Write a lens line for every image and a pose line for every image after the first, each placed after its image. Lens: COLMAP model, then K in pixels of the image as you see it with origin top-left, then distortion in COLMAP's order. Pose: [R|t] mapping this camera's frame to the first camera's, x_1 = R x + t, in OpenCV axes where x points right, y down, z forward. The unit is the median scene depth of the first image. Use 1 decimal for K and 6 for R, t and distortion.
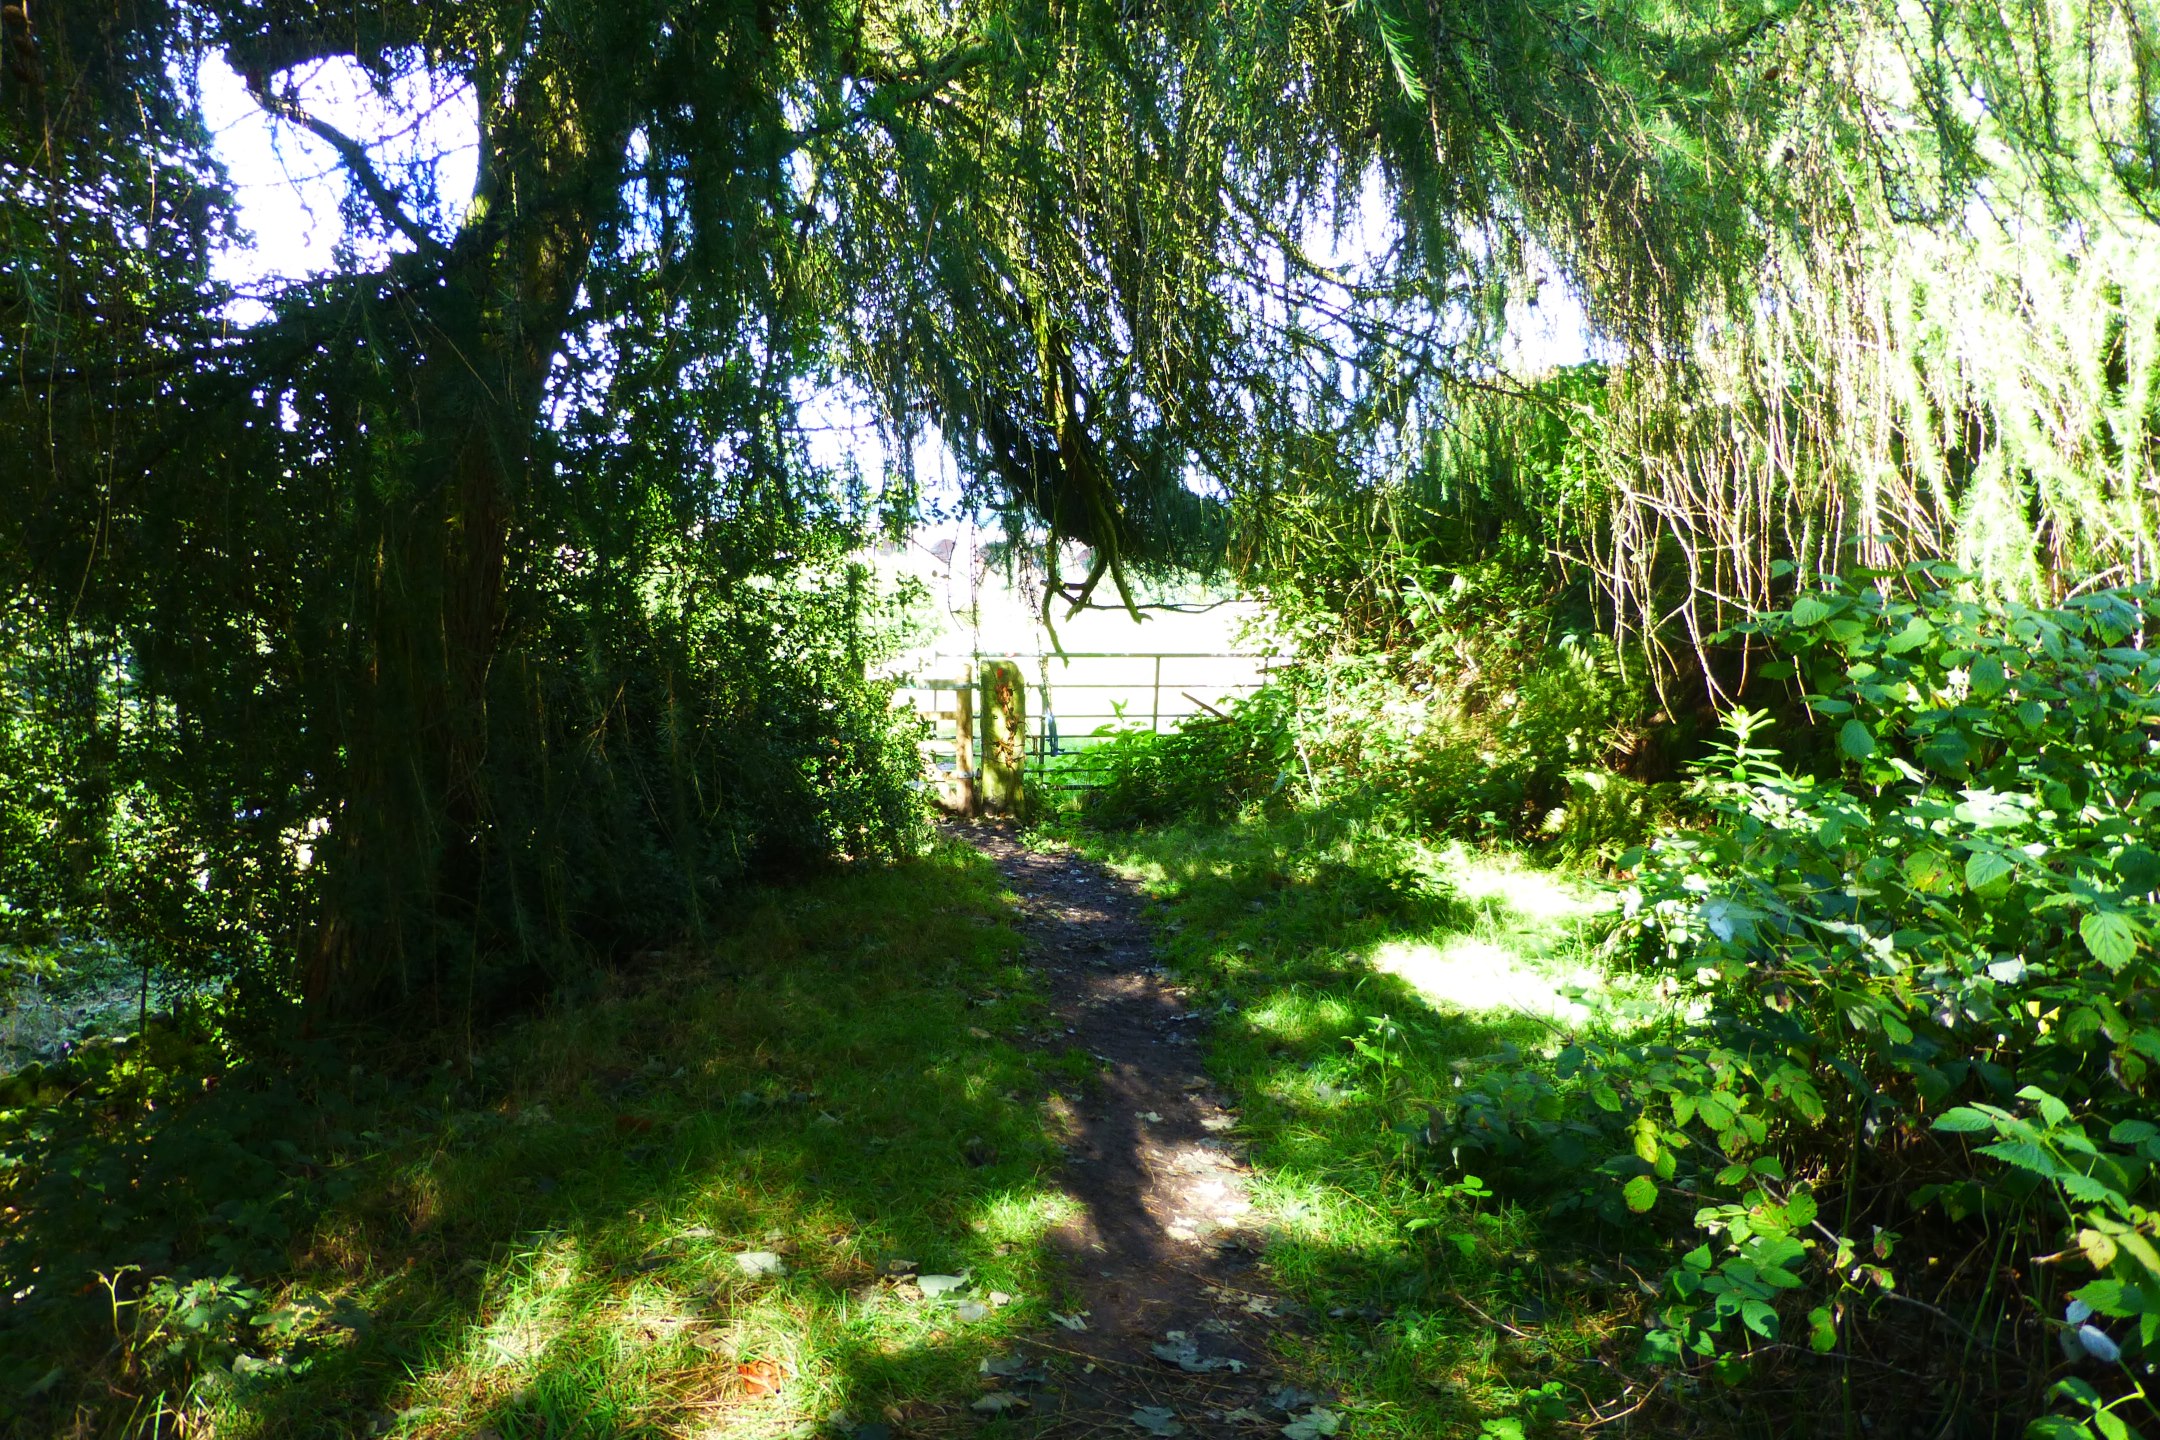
lens RADIAL K [[1620.7, 0, 1079.9], [0, 1620.7, 719.5], [0, 0, 1]] dist [-0.019142, 0.016118]
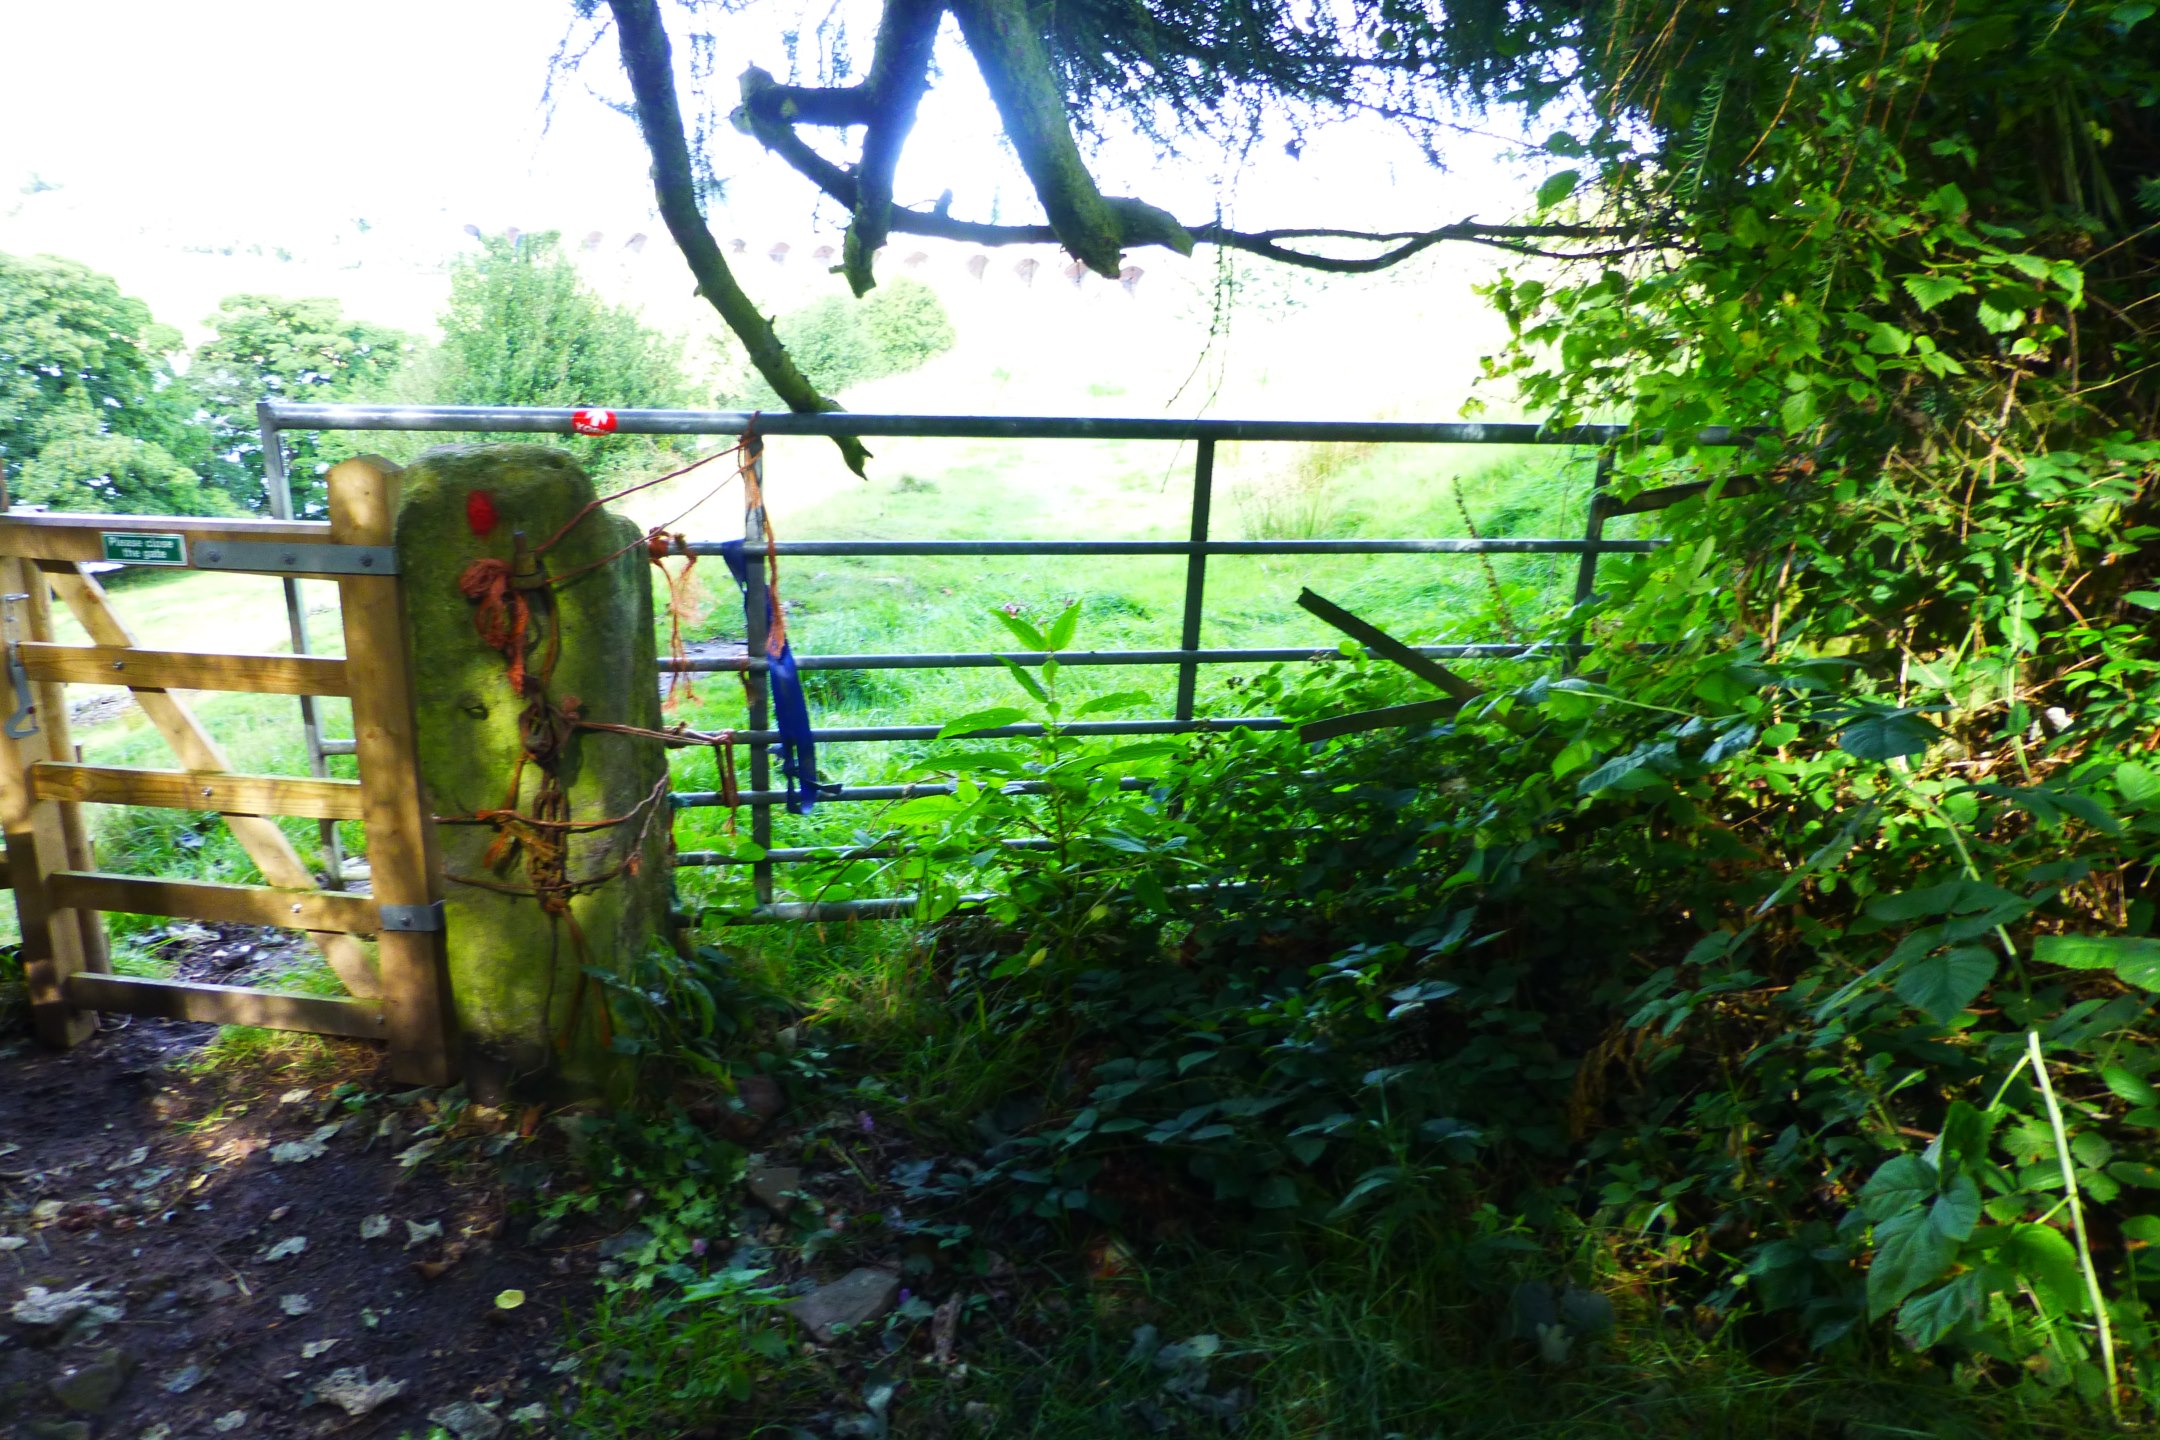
lens RADIAL K [[1620.7, 0, 1085.5], [0, 1620.7, 737.1], [0, 0, 1]] dist [-0.019142, 0.016118]
pose [[0.998871, 0.035473, -0.031599, 0.038437], [-0.029333, 0.983754, 0.177111, -0.037737], [0.037368, -0.175984, 0.983683, 0.747340]]
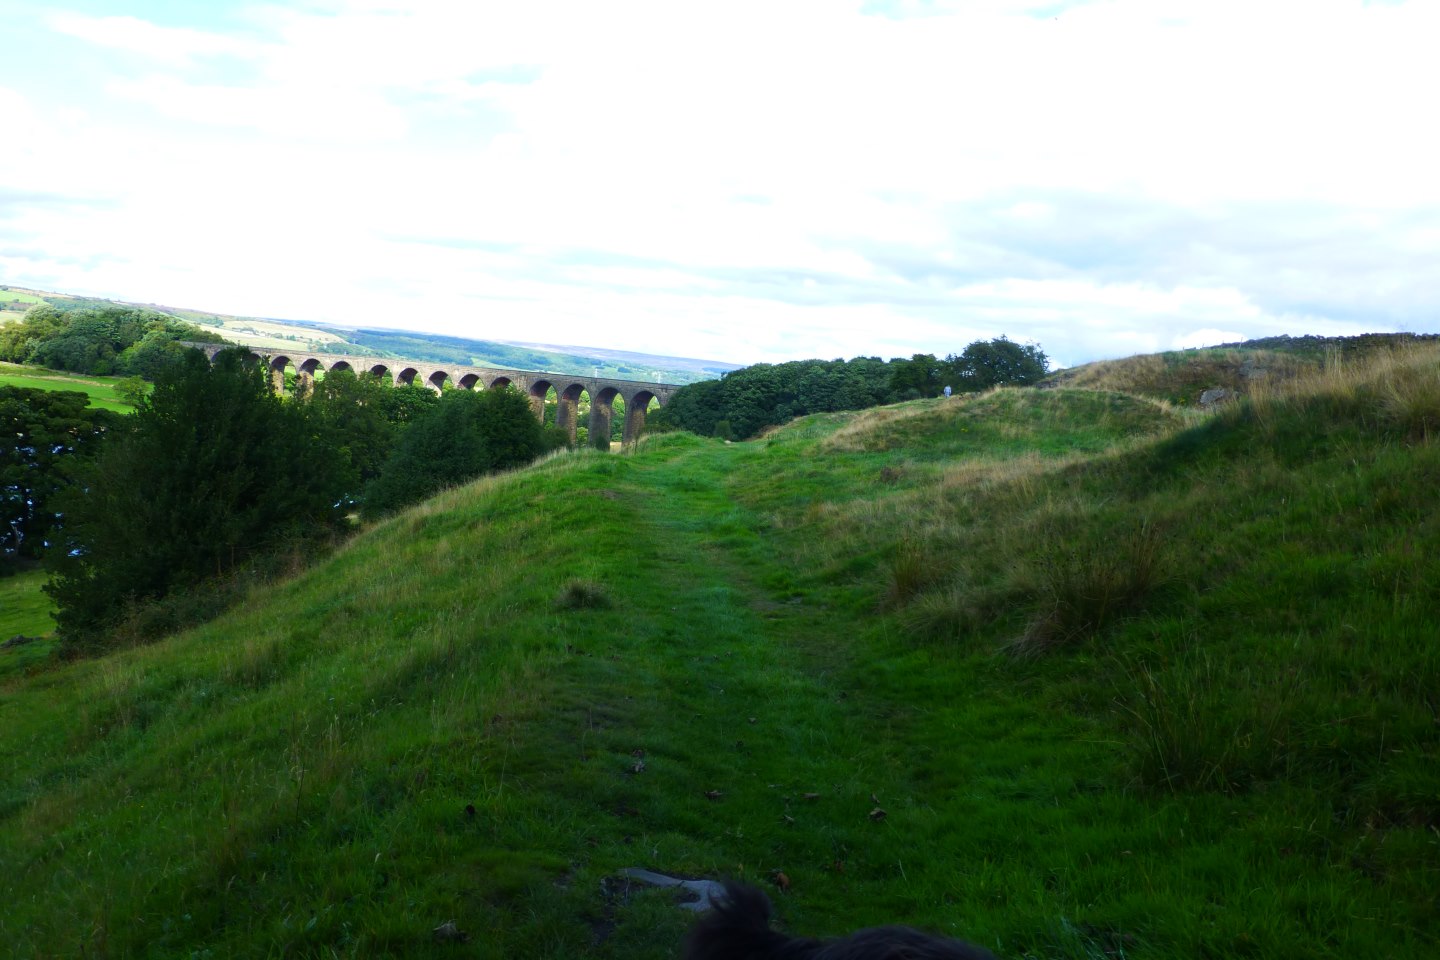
lens RADIAL K [[1080.5, 0, 722.2], [0, 1080.5, 486.9], [0, 0, 1]] dist [-0.019142, 0.016118]
pose [[0.996229, 0.053192, 0.068546, -0.107063], [-0.051776, 0.998410, -0.022268, -0.078637], [-0.069622, 0.018635, 0.997399, 1.213874]]
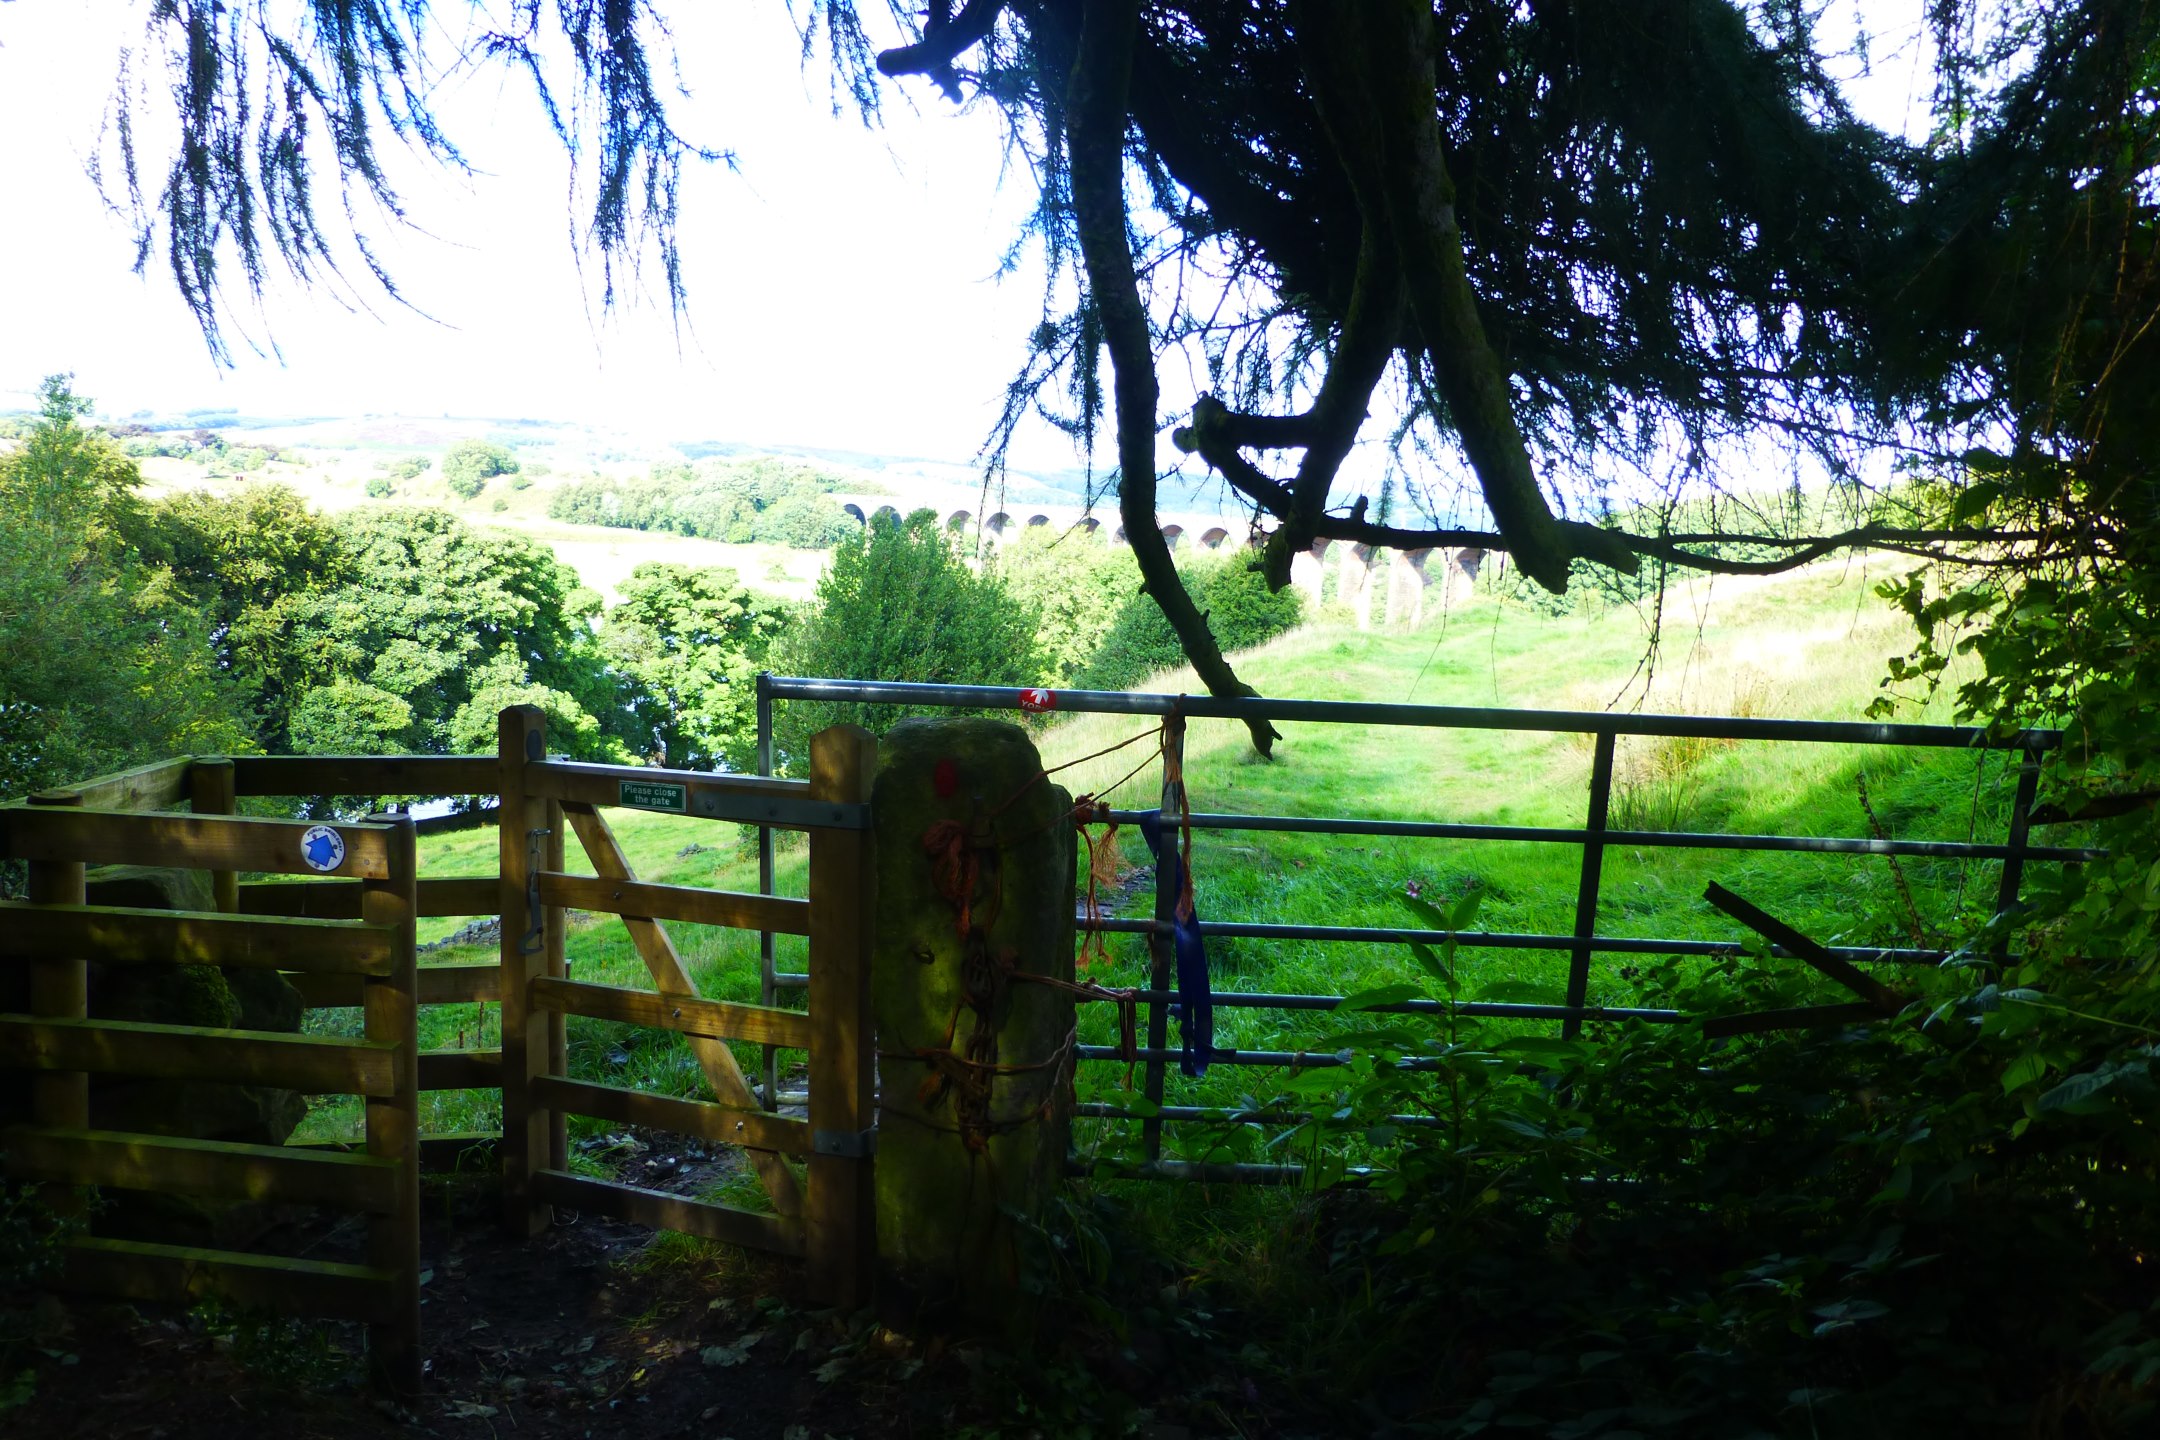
lens RADIAL K [[1620.7, 0, 1074.9], [0, 1620.7, 725.8], [0, 0, 1]] dist [-0.019142, 0.016118]
pose [[0.967761, 0.060887, -0.244401, 0.028010], [-0.058973, 0.998145, 0.015147, -0.039225], [0.244870, -0.000245, 0.969556, 0.731620]]
